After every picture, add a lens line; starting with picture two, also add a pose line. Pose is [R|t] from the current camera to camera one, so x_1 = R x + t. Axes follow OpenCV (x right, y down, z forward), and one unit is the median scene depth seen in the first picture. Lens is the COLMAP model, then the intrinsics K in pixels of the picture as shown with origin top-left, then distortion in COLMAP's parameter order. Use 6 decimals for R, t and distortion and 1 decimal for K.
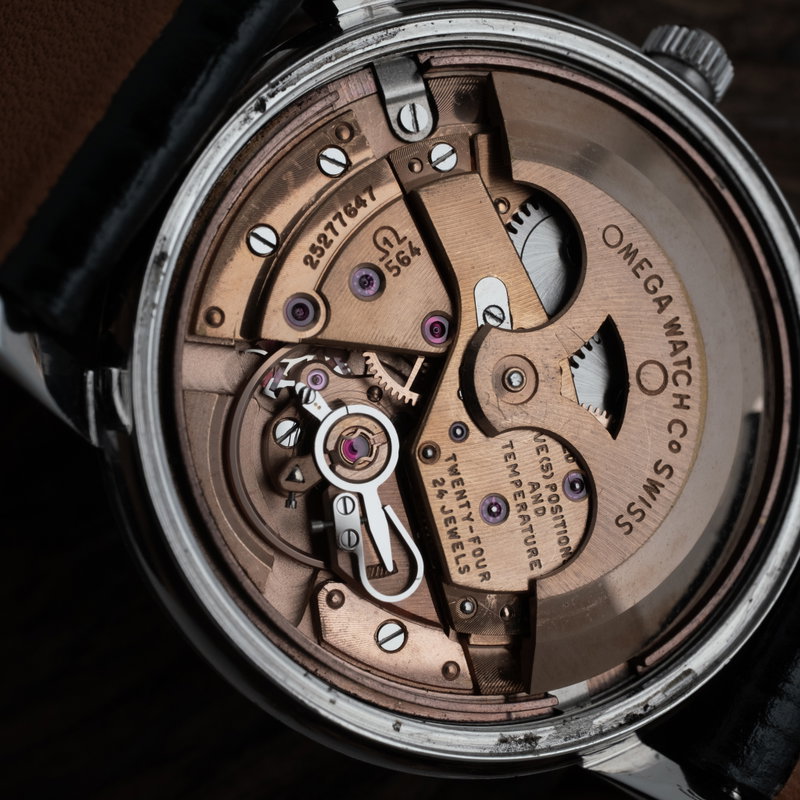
lens RADIAL K [[1467.6, 0, 400.0], [0, 1467.6, 400.0], [0, 0, 1]] dist [0.020976, 0.182885]
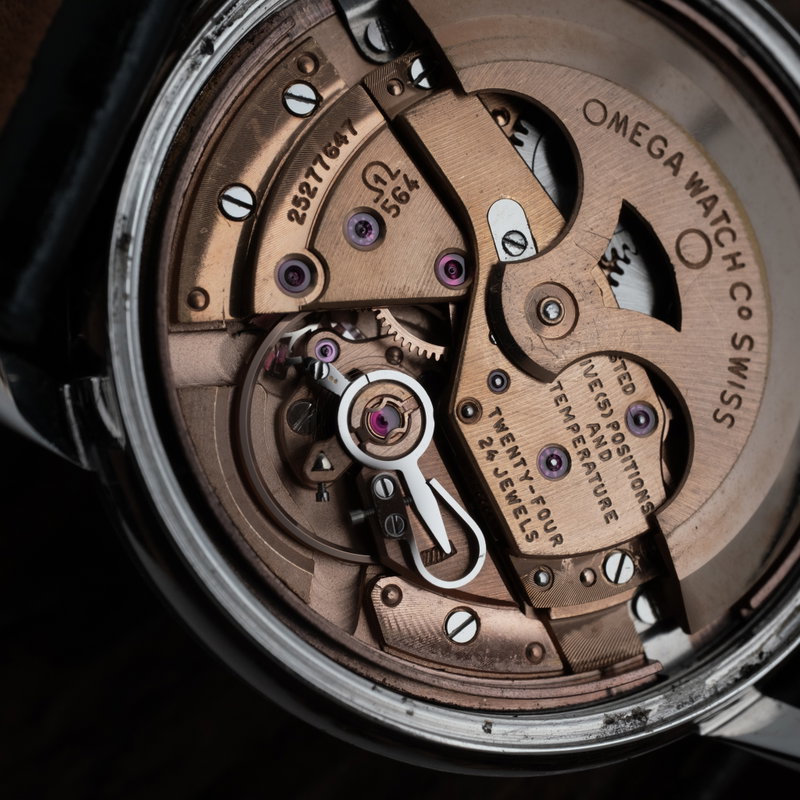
lens RADIAL K [[1467.6, 0, 400.0], [0, 1467.6, 400.0], [0, 0, 1]] dist [0.020976, 0.182885]
pose [[0.984900, -0.173077, 0.004144, -0.022600], [0.172992, 0.984798, 0.015726, 0.008842], [-0.006803, -0.014772, 0.999868, 0.132864]]
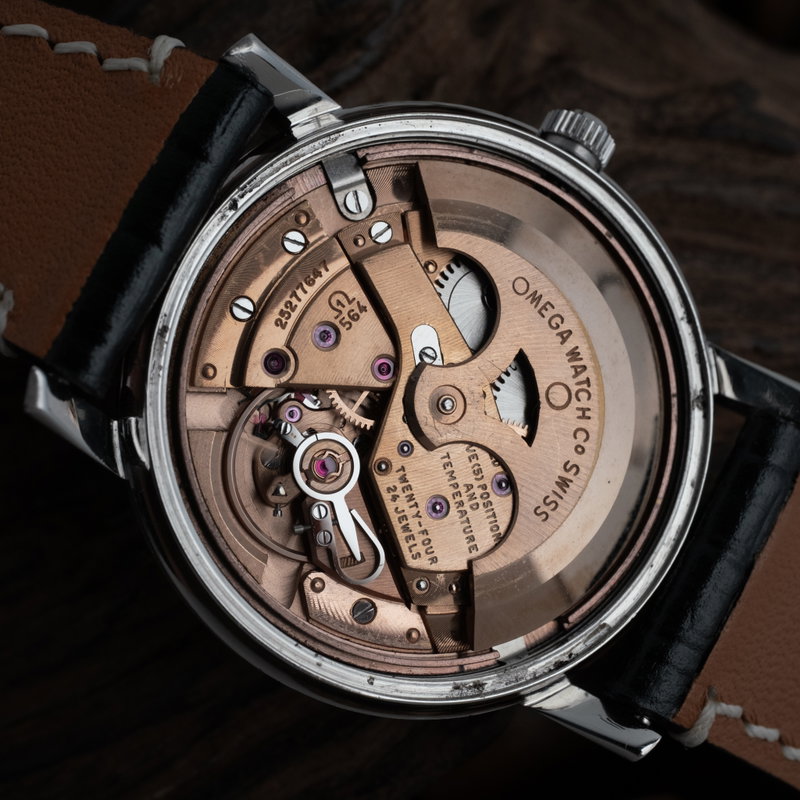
lens RADIAL K [[1467.6, 0, 400.0], [0, 1467.6, 400.0], [0, 0, 1]] dist [0.020976, 0.182885]
pose [[0.997454, -0.064001, -0.031469, 0.077836], [0.064380, 0.997863, 0.011177, -0.034760], [0.030686, -0.013174, 0.999442, -0.272634]]
